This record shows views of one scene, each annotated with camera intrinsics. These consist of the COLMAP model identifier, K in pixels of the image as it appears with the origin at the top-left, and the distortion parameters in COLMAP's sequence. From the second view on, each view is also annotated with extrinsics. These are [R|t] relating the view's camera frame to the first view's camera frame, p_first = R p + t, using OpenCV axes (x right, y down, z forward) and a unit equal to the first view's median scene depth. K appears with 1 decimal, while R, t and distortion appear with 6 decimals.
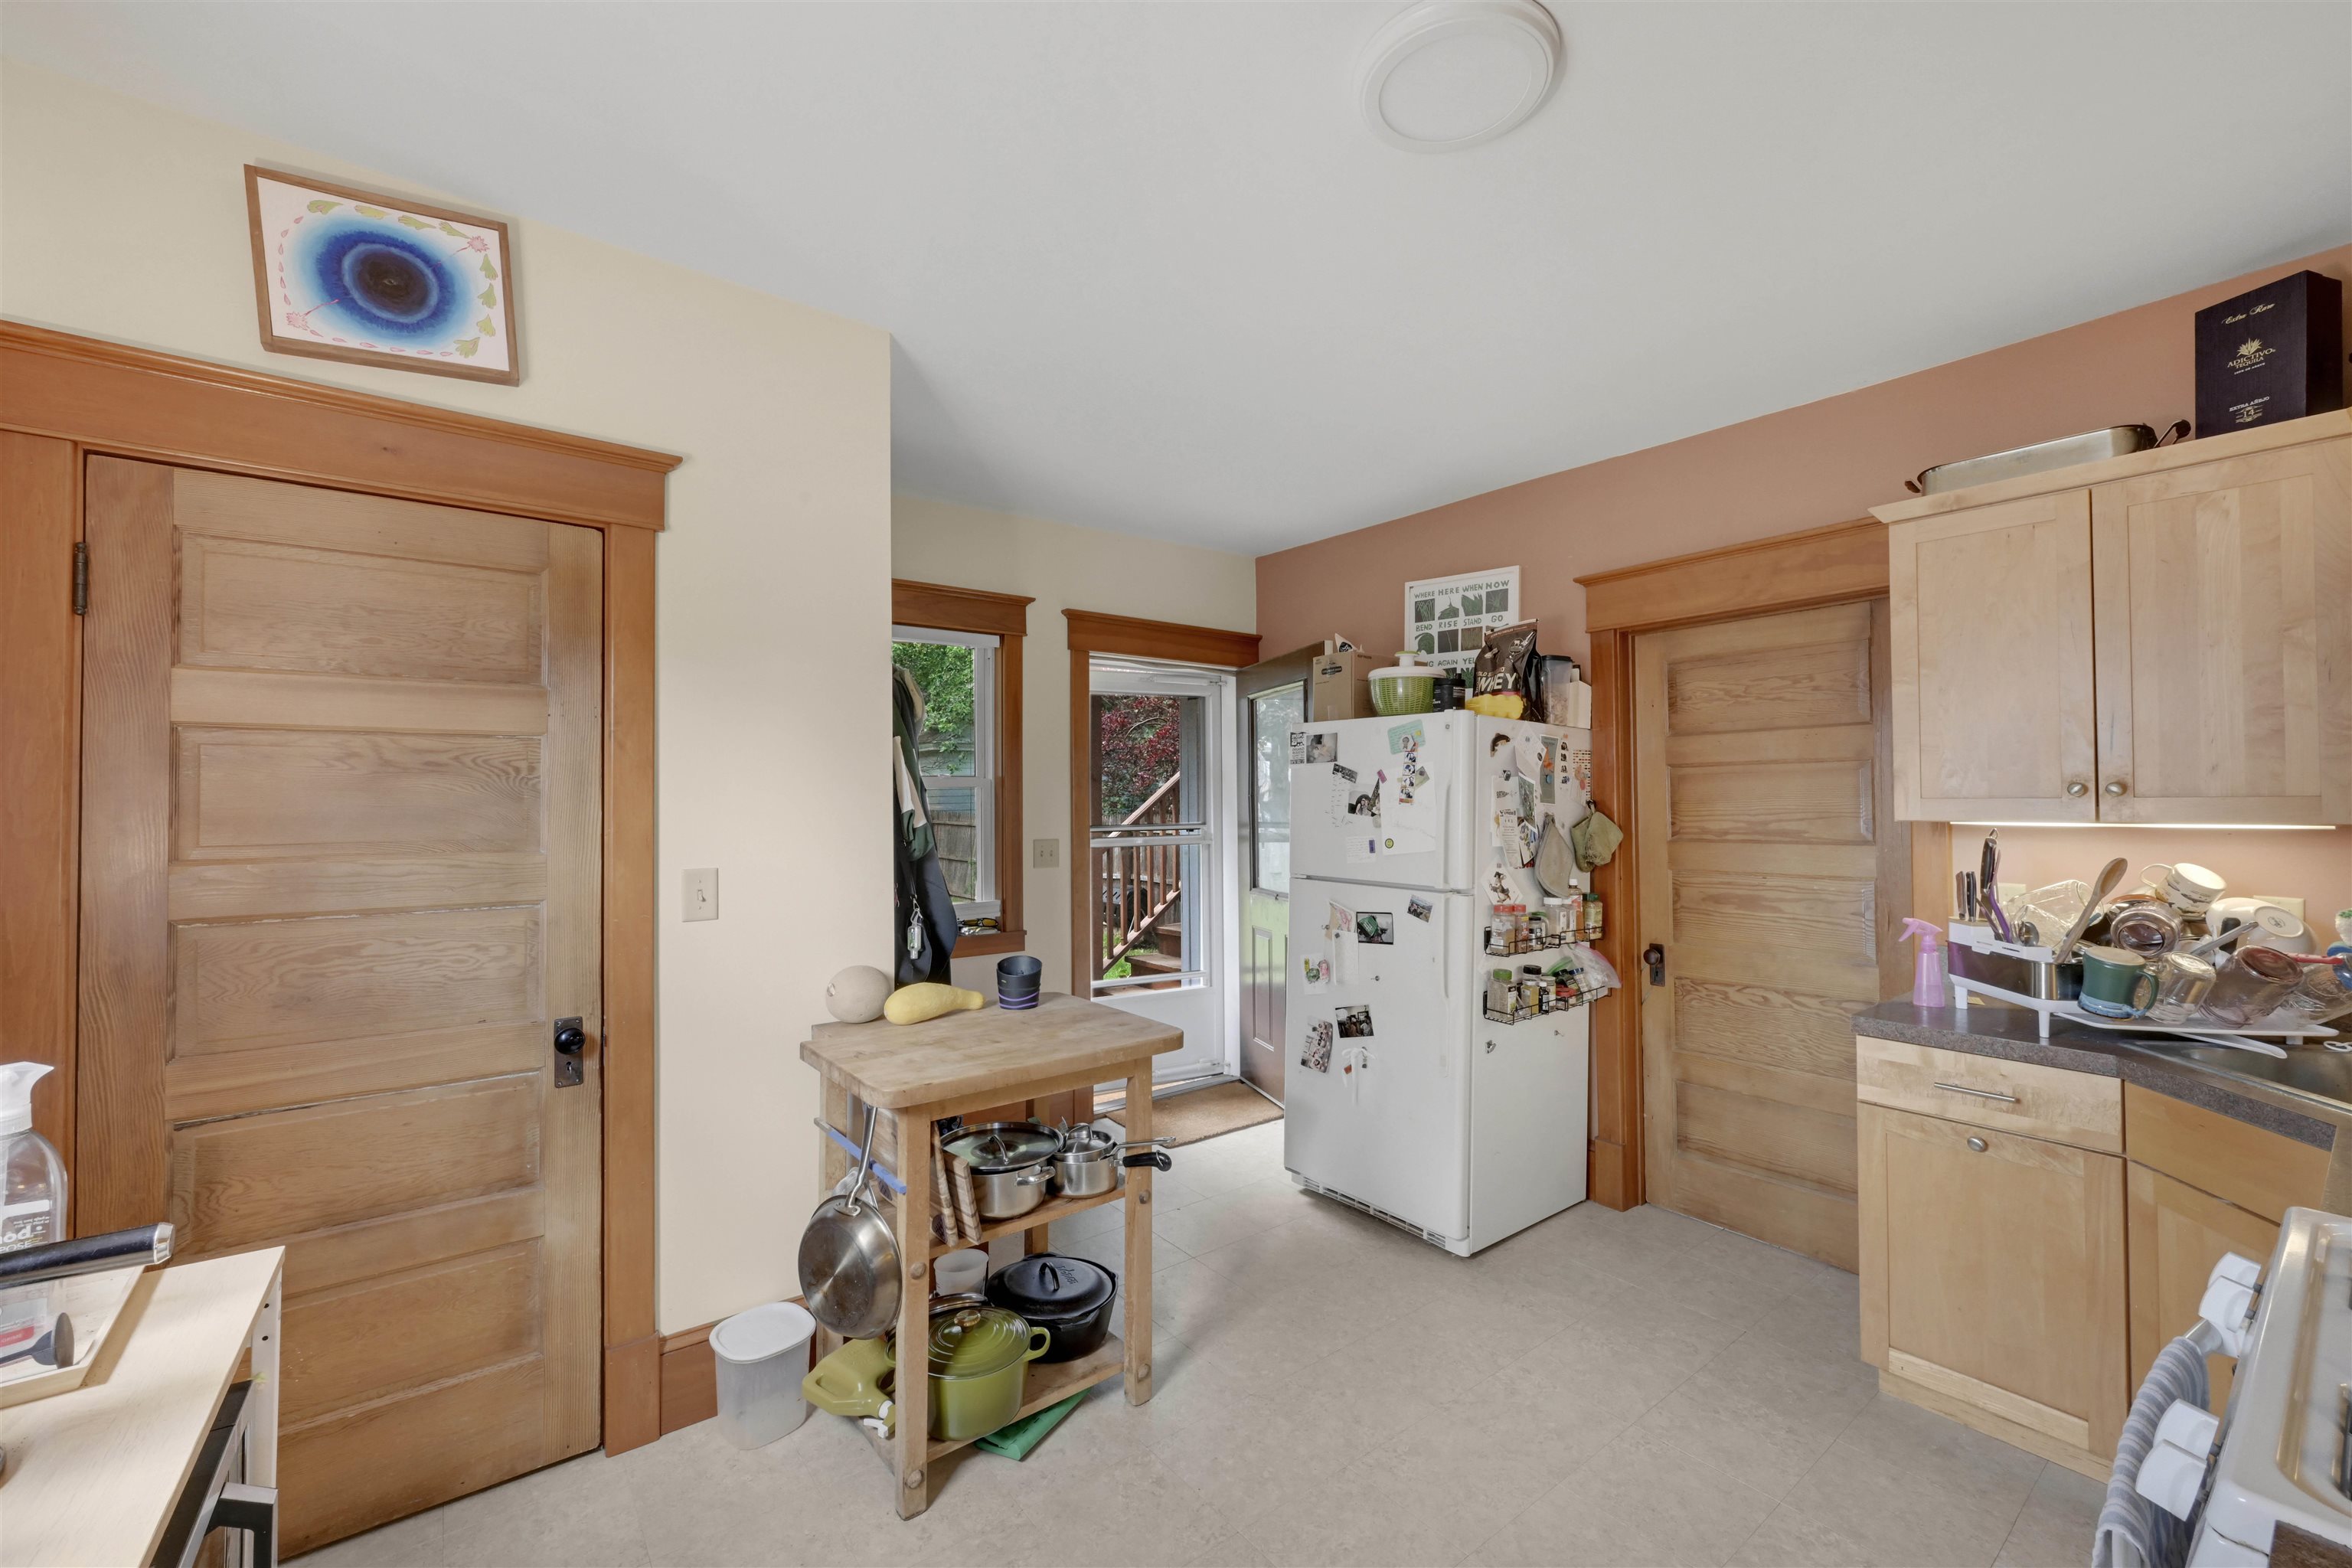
lens RADIAL K [[926.3, 0, 1176.0], [0, 926.3, 784.0], [0, 0, 1]] dist [-0.000948, -0.000070]
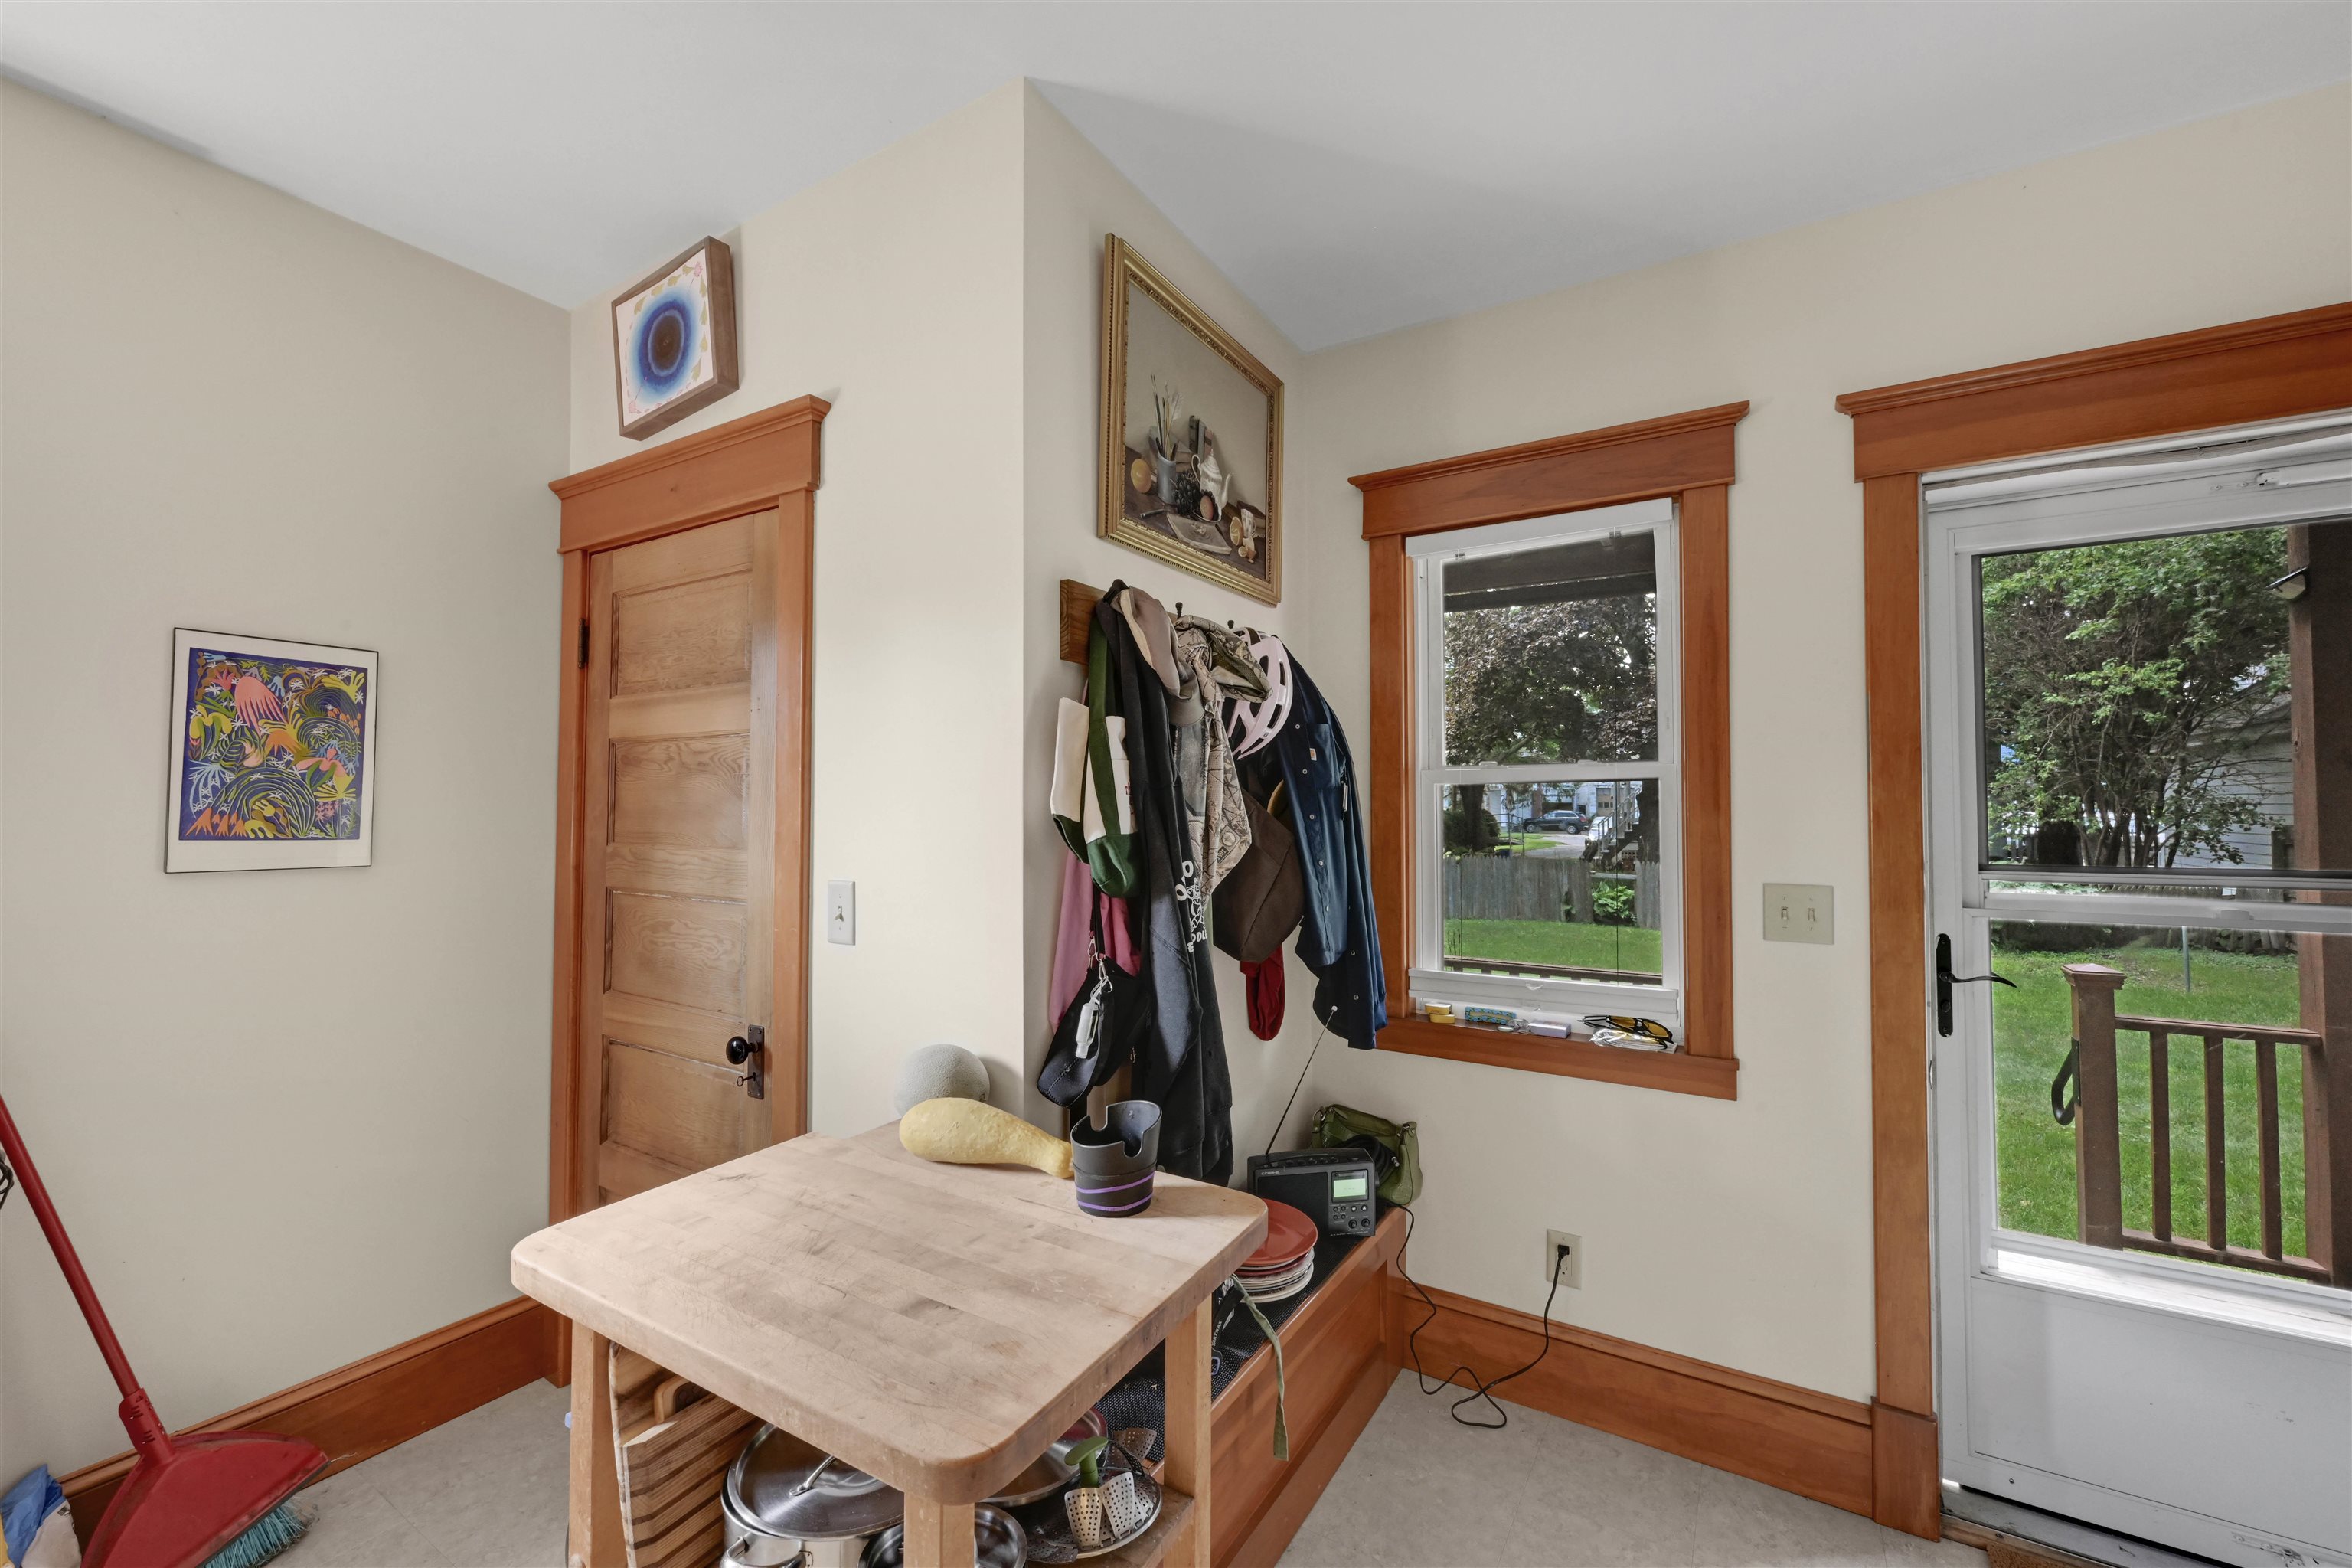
lens RADIAL K [[953.0, 0, 1176.0], [0, 953.0, 784.0], [0, 0, 1]] dist [0.000737, 0.000026]
pose [[0.366559, -0.018550, -0.930210, 0.368958], [0.009741, 0.999823, -0.016100, 0.020770], [0.930344, -0.003159, 0.366674, 0.919654]]
